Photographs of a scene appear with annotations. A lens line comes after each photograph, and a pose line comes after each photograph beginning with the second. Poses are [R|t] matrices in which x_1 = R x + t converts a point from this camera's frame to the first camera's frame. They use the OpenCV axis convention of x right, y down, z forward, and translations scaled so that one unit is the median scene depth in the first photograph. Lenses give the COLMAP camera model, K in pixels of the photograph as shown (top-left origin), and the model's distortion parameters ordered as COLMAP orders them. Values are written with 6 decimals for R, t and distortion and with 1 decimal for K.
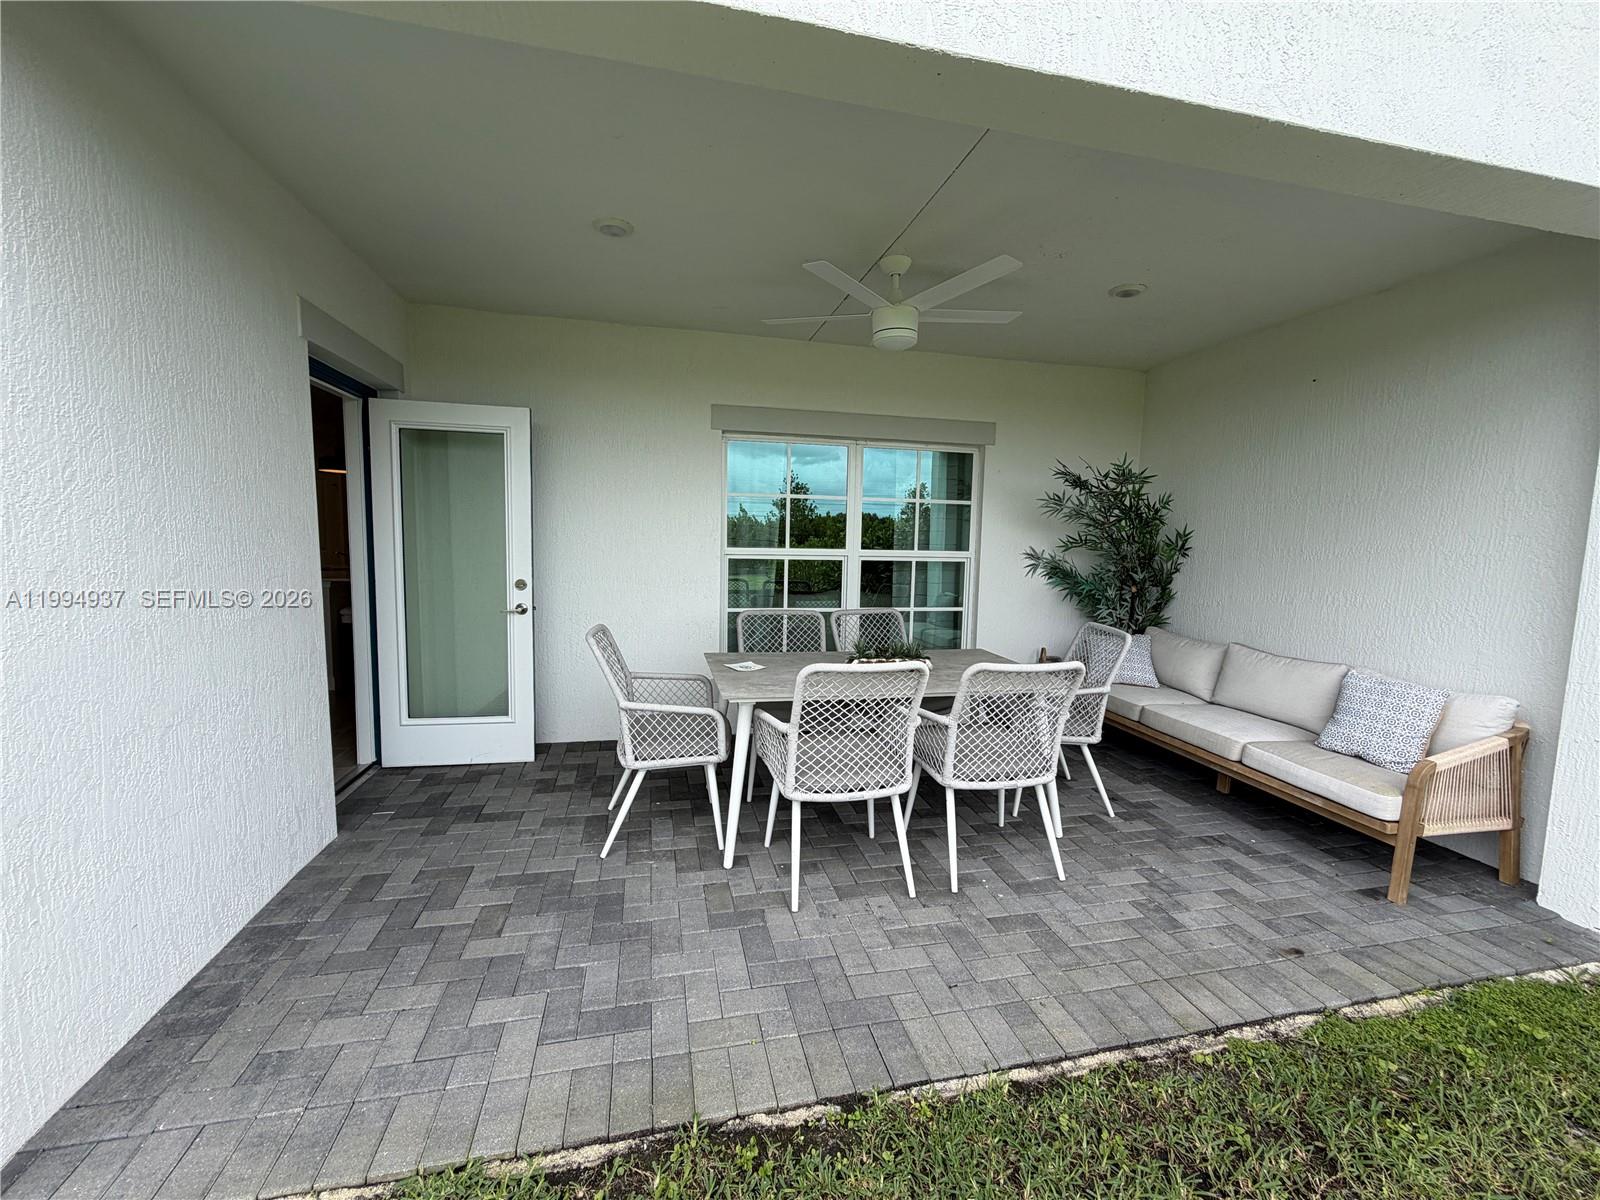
lens RADIAL K [[638.8, 0, 793.1], [0, 638.8, 598.7], [0, 0, 1]] dist [0.000533, 0.000010]
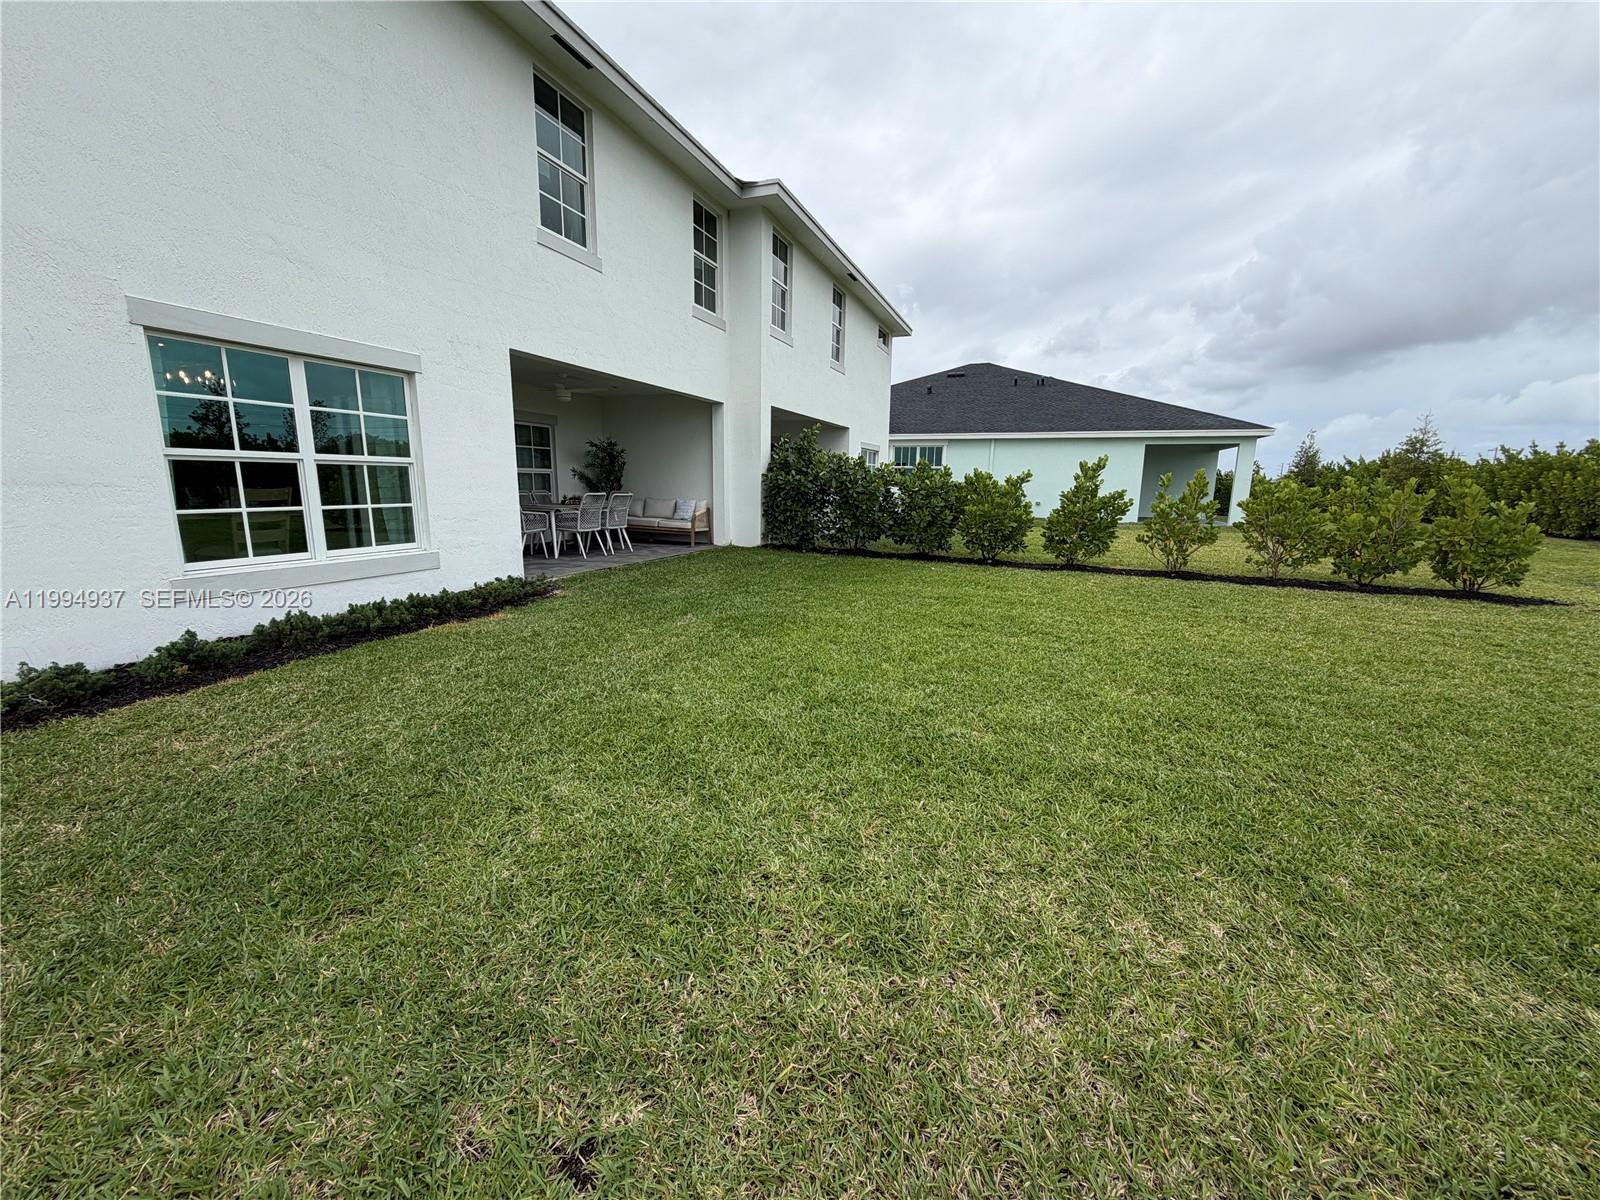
lens RADIAL K [[638.8, 0, 793.1], [0, 638.8, 598.7], [0, 0, 1]] dist [0.000533, 0.000010]
pose [[0.555300, -0.151114, 0.817806, -0.394125], [0.025738, 0.986005, 0.164717, 0.011372], [-0.831252, -0.070419, 0.551418, -0.348751]]
